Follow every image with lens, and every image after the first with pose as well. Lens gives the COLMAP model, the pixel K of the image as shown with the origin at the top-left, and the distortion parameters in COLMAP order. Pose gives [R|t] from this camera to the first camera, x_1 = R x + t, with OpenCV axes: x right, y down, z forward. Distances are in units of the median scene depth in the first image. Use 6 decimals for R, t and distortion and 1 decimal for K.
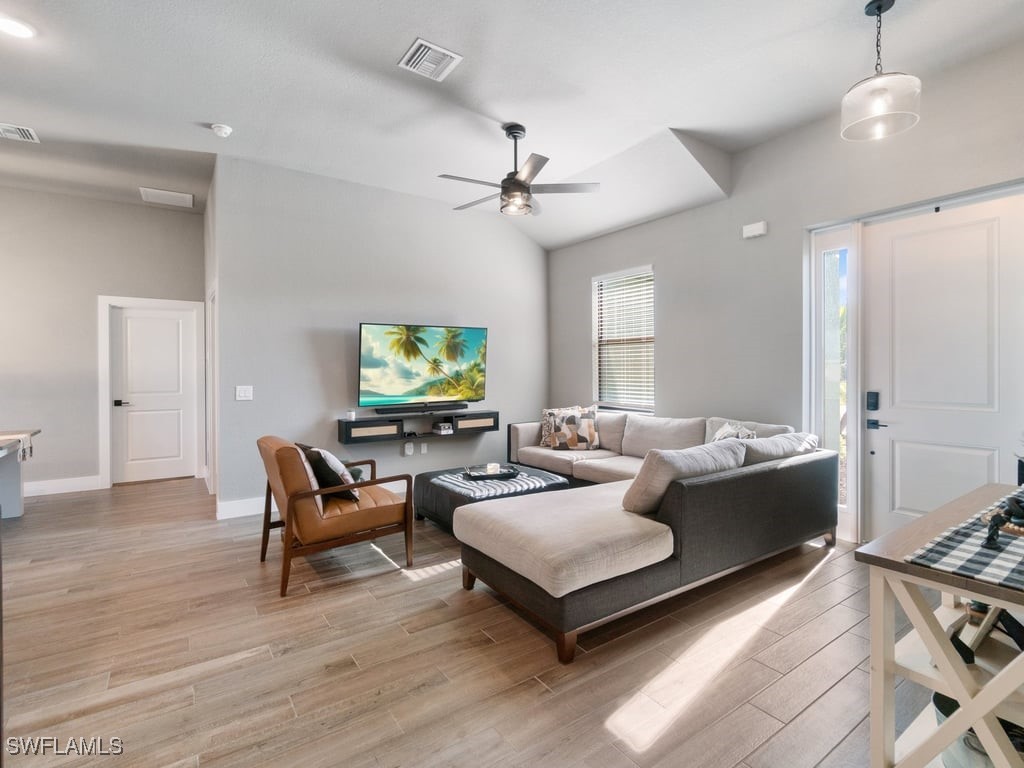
lens RADIAL K [[495.9, 0, 510.7], [0, 495.9, 373.0], [0, 0, 1]] dist [-0.005885, 0.000062]
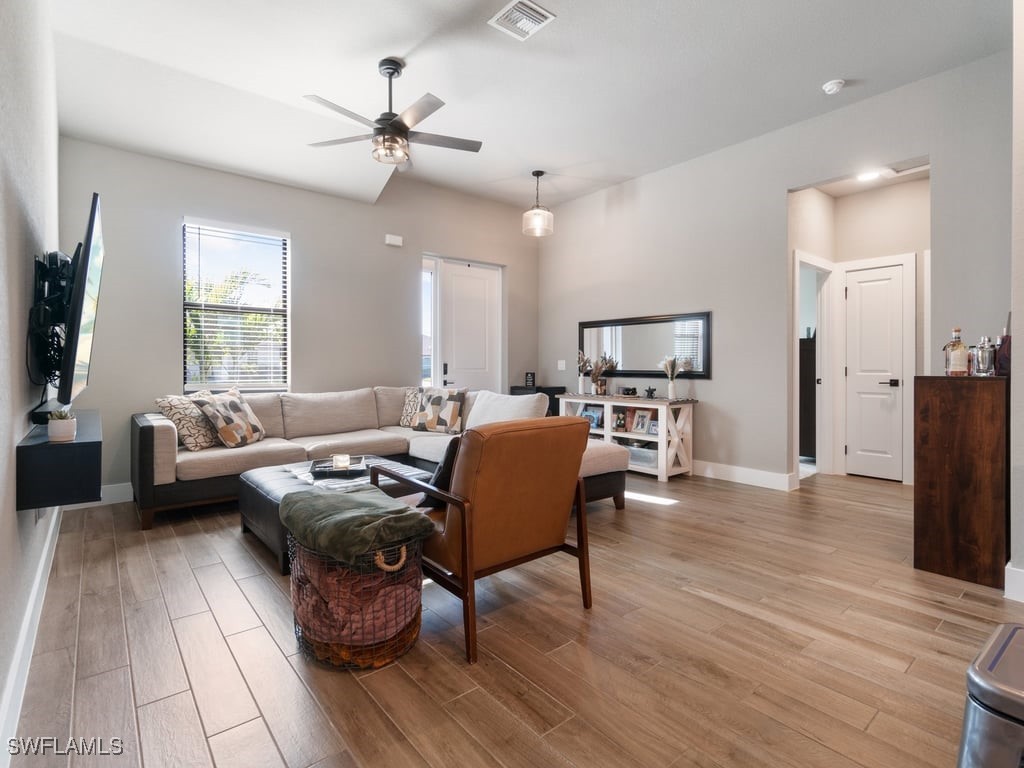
lens RADIAL K [[503.9, 0, 509.4], [0, 503.9, 371.3], [0, 0, 1]] dist [0.000076, 0.000275]
pose [[-0.085685, -0.004085, 0.996314, -0.908267], [0.006182, 0.999970, 0.004632, 0.053286], [-0.996303, 0.006556, -0.085657, 0.869196]]
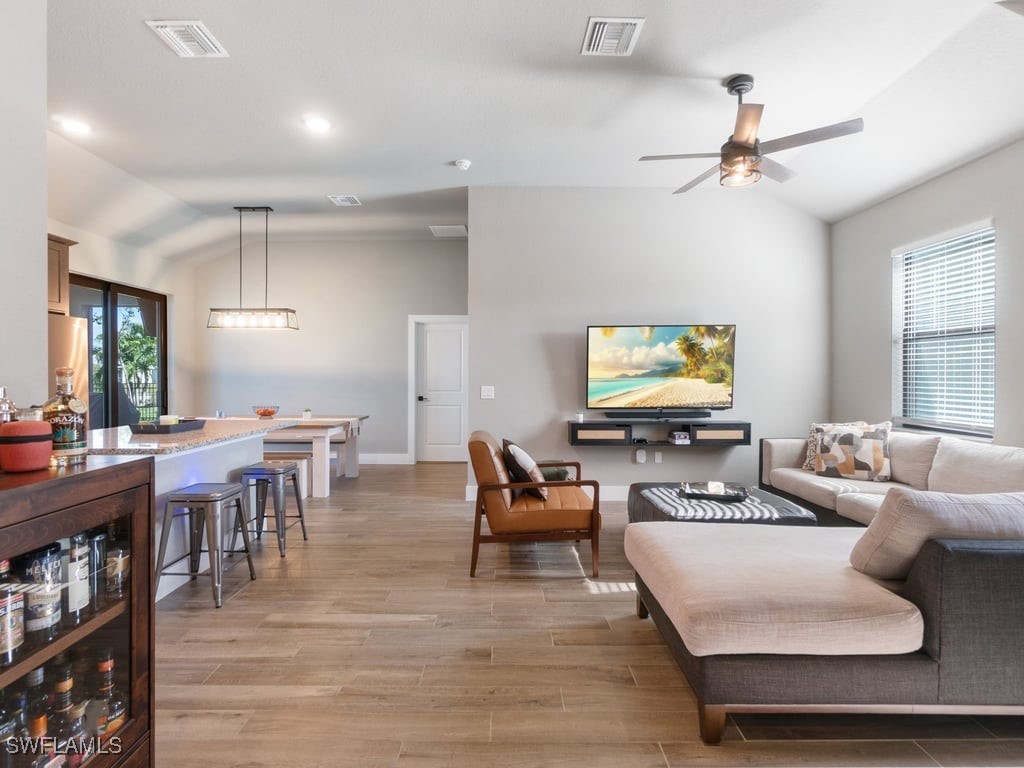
lens RADIAL K [[496.5, 0, 508.4], [0, 496.5, 380.1], [0, 0, 1]] dist [-0.002644, -0.000123]
pose [[0.826105, 0.011266, -0.563404, 0.161762], [-0.010067, 0.999936, 0.005234, 0.006526], [0.563427, 0.001348, 0.826165, 0.097843]]
